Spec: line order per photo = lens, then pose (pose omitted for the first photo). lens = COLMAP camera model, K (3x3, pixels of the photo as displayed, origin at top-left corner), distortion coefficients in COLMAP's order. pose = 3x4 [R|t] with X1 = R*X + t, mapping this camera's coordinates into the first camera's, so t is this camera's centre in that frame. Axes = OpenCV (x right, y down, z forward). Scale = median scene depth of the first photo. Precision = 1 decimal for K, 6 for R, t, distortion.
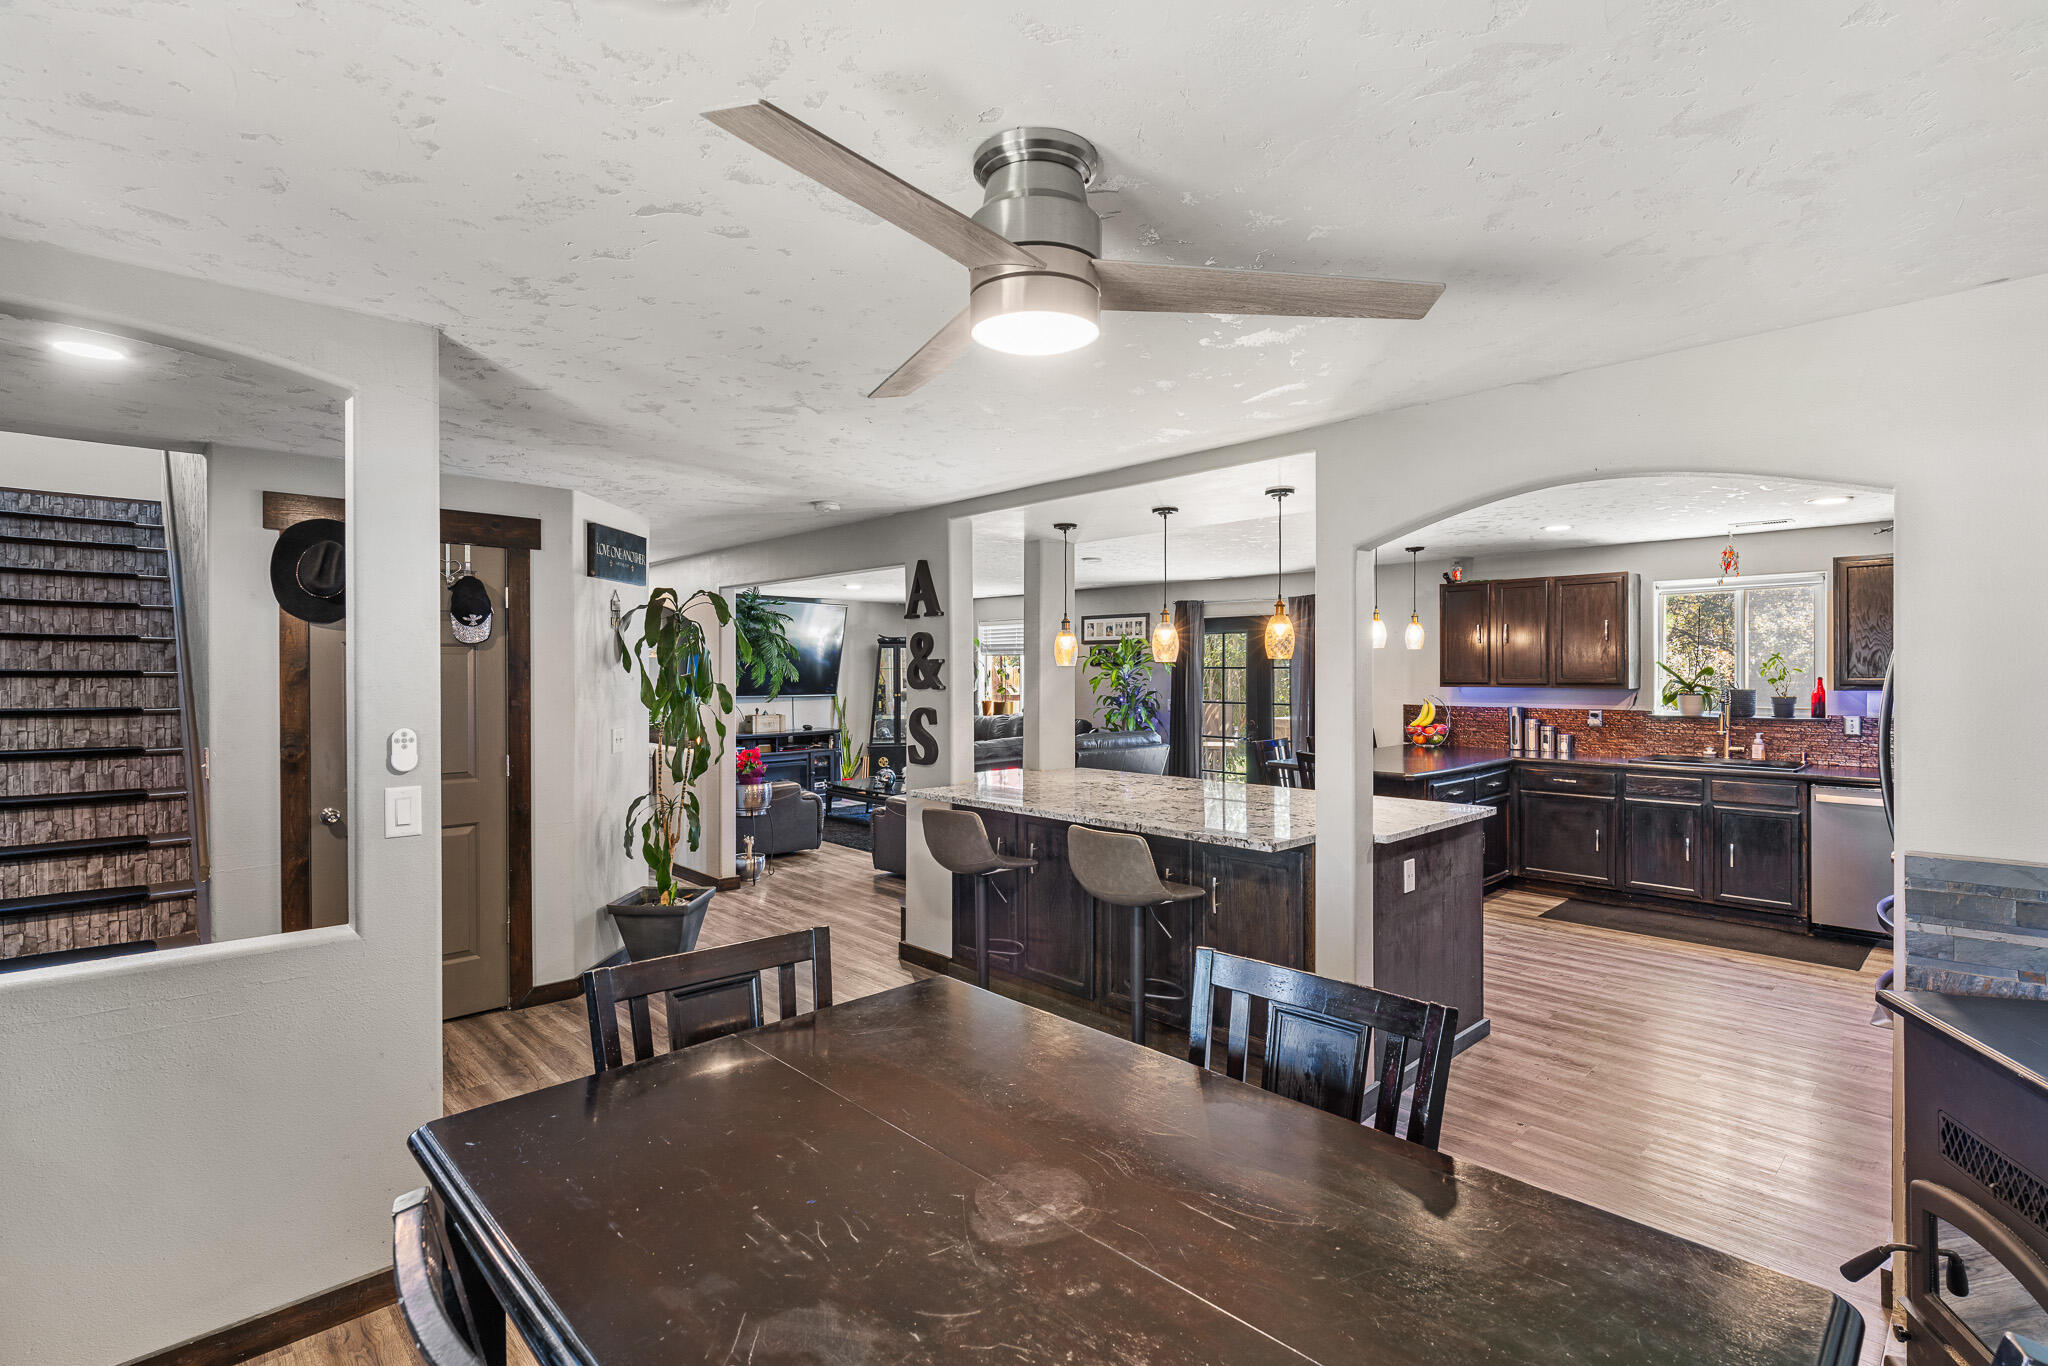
lens RADIAL K [[955.4, 0, 1025.8], [0, 955.4, 679.4], [0, 0, 1]] dist [-0.001355, -0.000112]
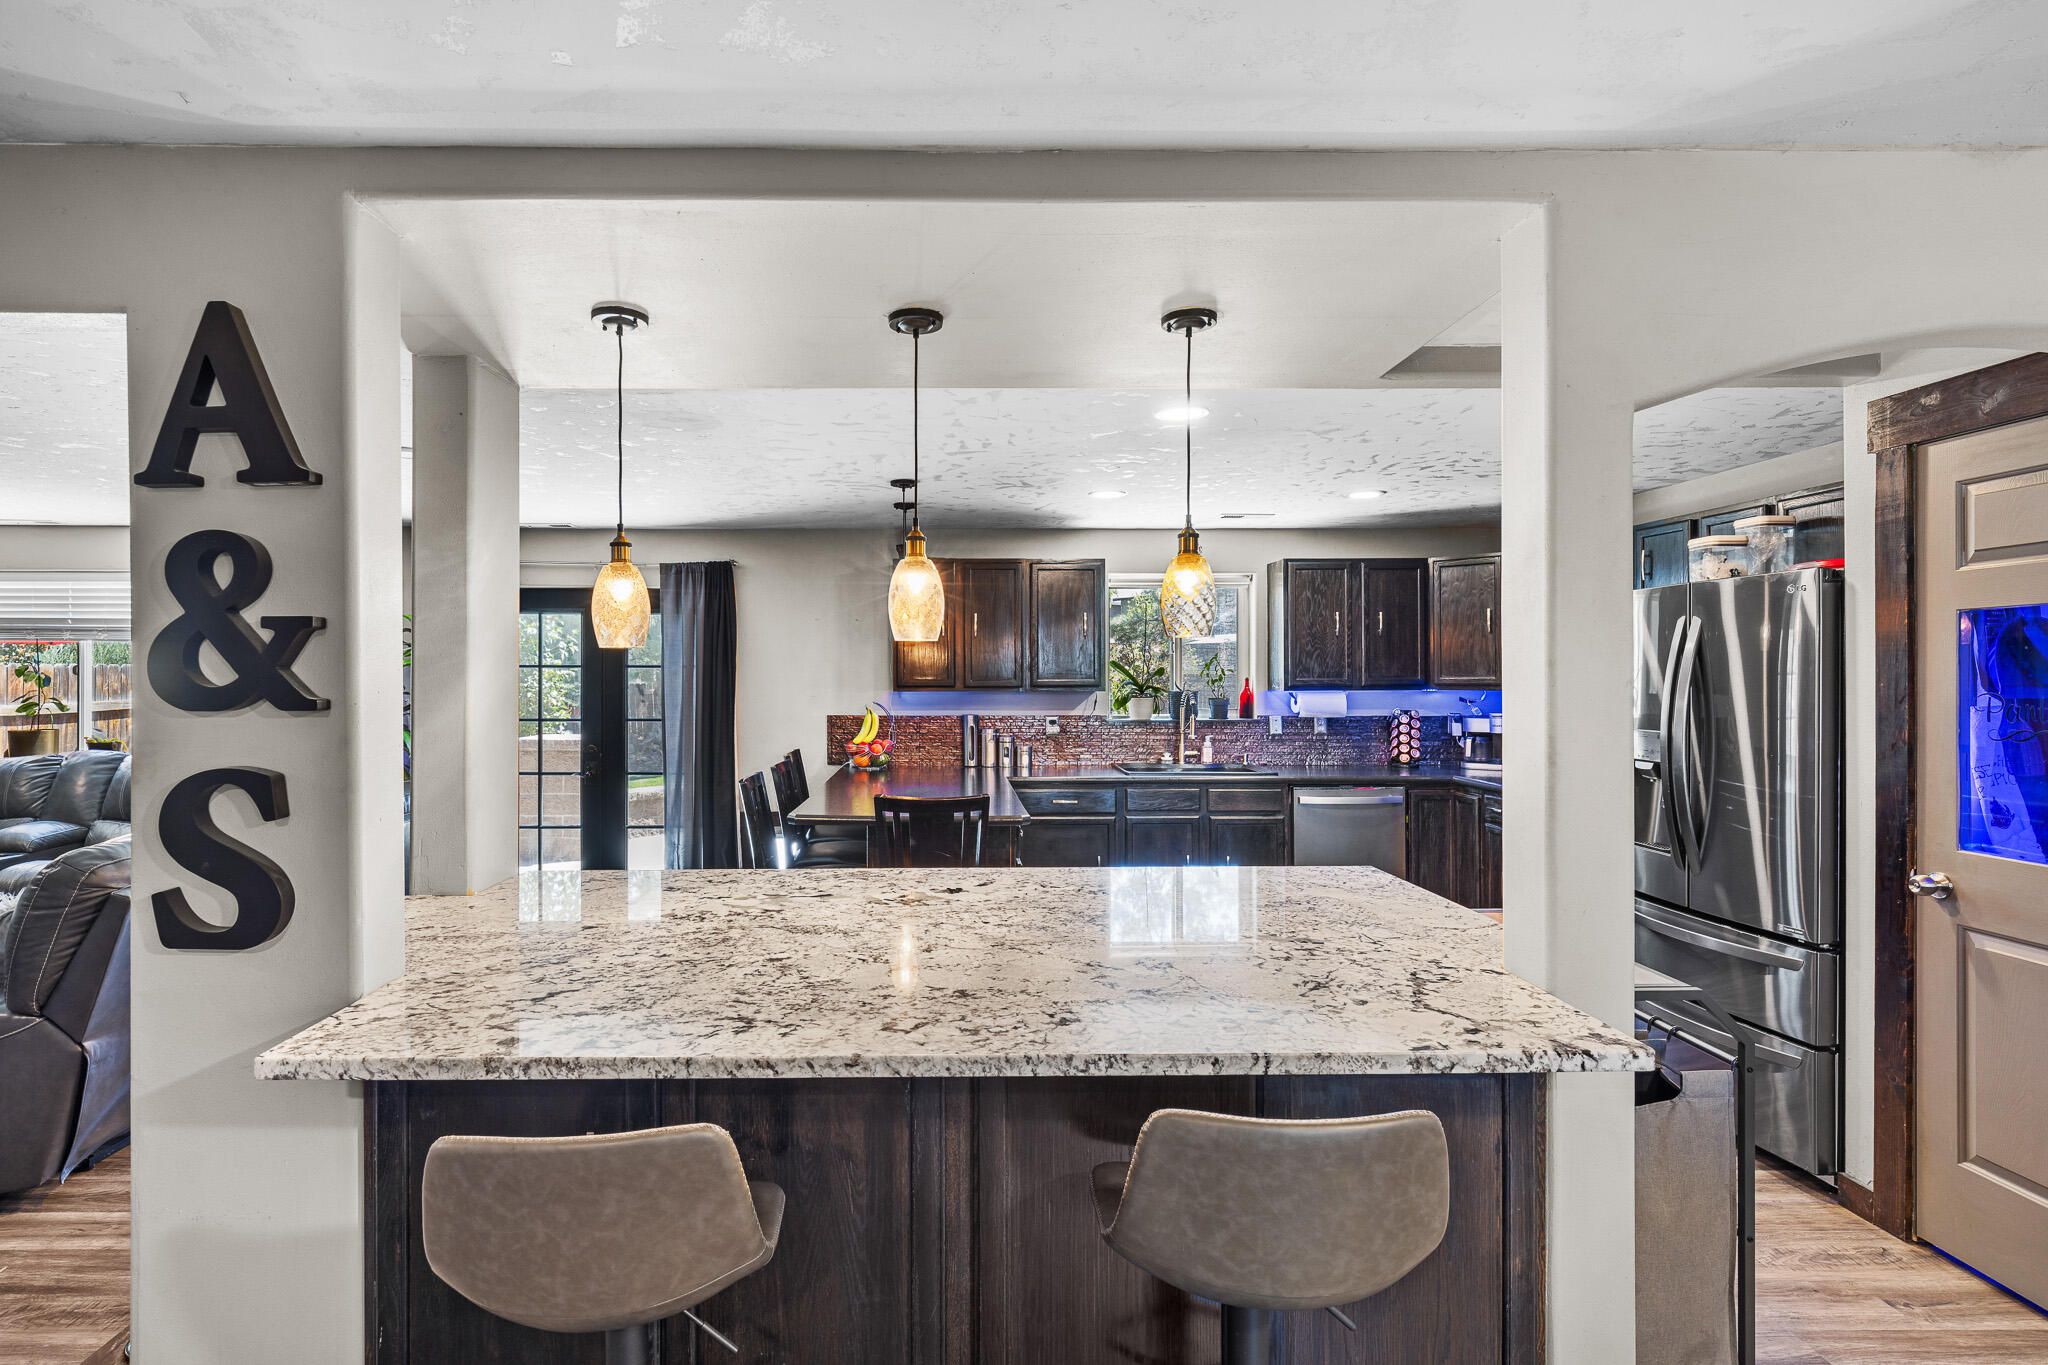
lens RADIAL K [[1042.7, 0, 1020.8], [0, 1042.7, 678.8], [0, 0, 1]] dist [0.004644, 0.000259]
pose [[0.681124, -0.000341, 0.732168, -0.131836], [0.004765, 0.999981, -0.003968, 0.001754], [-0.732153, 0.006191, 0.681113, 0.413023]]
